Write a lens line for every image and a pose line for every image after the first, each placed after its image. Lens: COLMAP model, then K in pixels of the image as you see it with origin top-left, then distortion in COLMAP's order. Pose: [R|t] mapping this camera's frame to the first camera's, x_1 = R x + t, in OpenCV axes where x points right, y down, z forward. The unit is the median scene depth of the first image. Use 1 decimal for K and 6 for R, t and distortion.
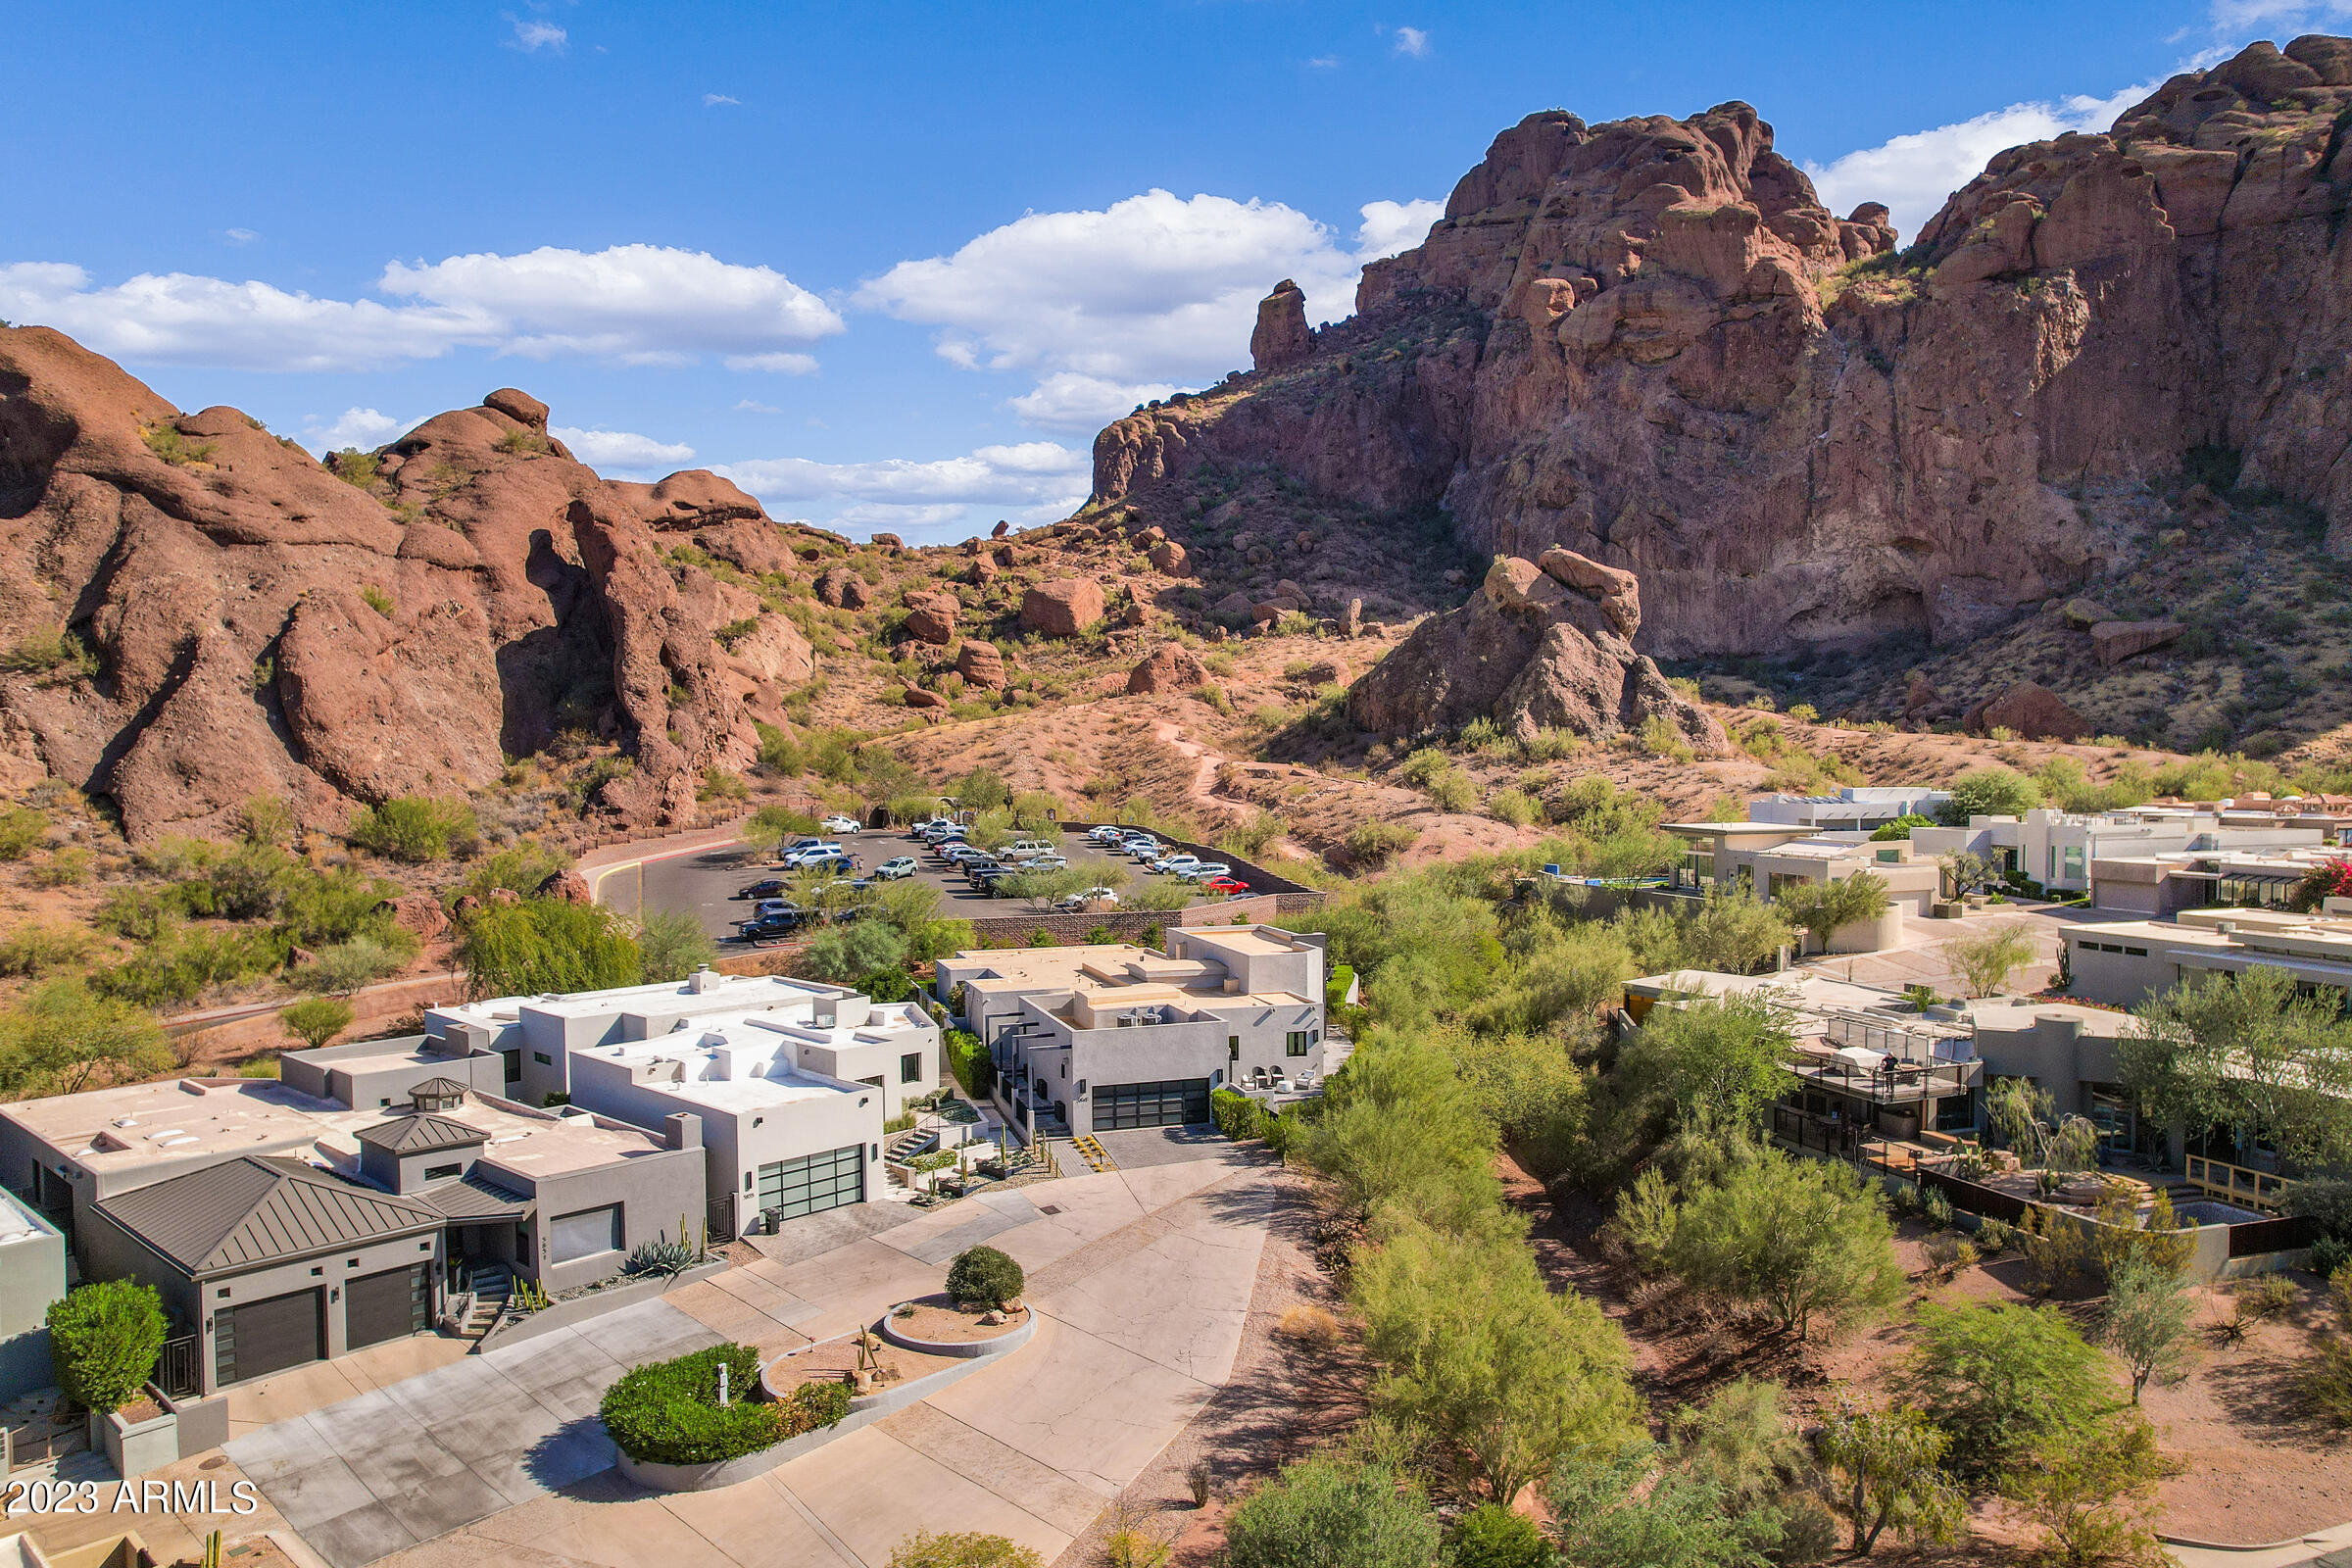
lens RADIAL K [[1544.0, 0, 1170.9], [0, 1544.0, 799.6], [0, 0, 1]] dist [-0.069279, 0.060508]
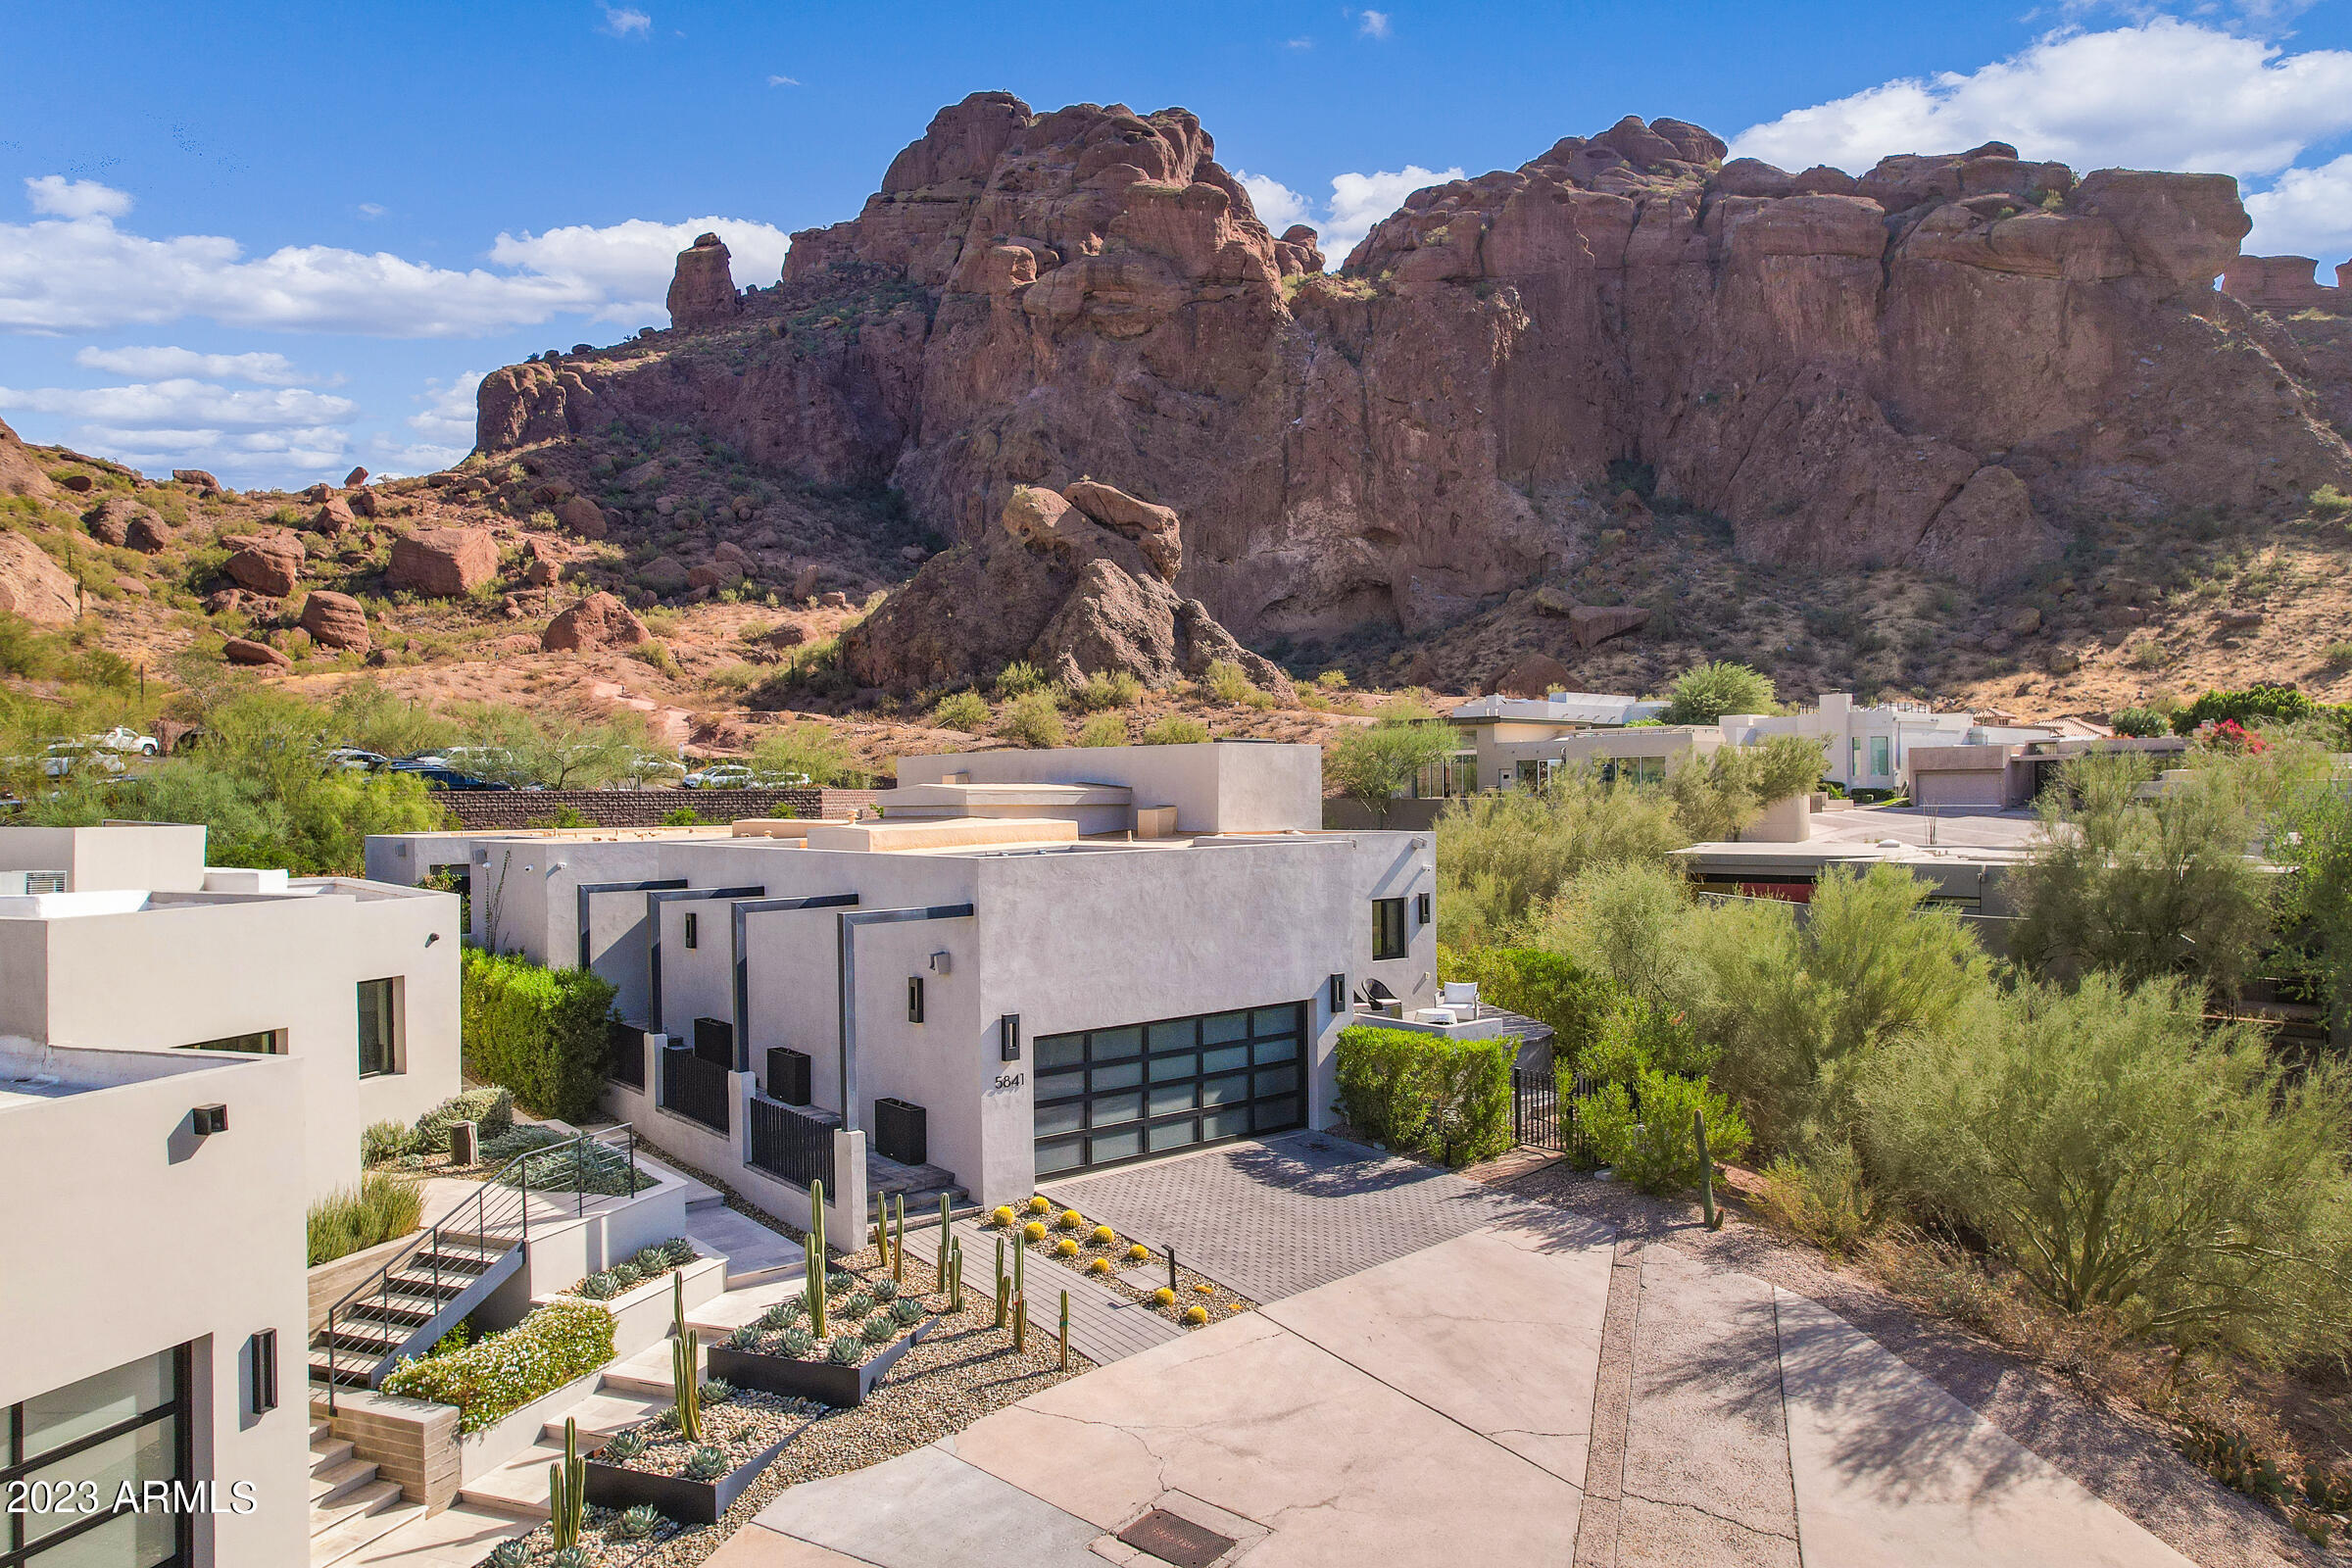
lens RADIAL K [[1544.0, 0, 1170.9], [0, 1544.0, 799.6], [0, 0, 1]] dist [-0.069279, 0.060508]
pose [[0.924087, -0.004228, 0.382160, -0.030176], [0.014151, 0.999632, -0.023158, 0.030525], [-0.381921, 0.026808, 0.923806, 0.146496]]
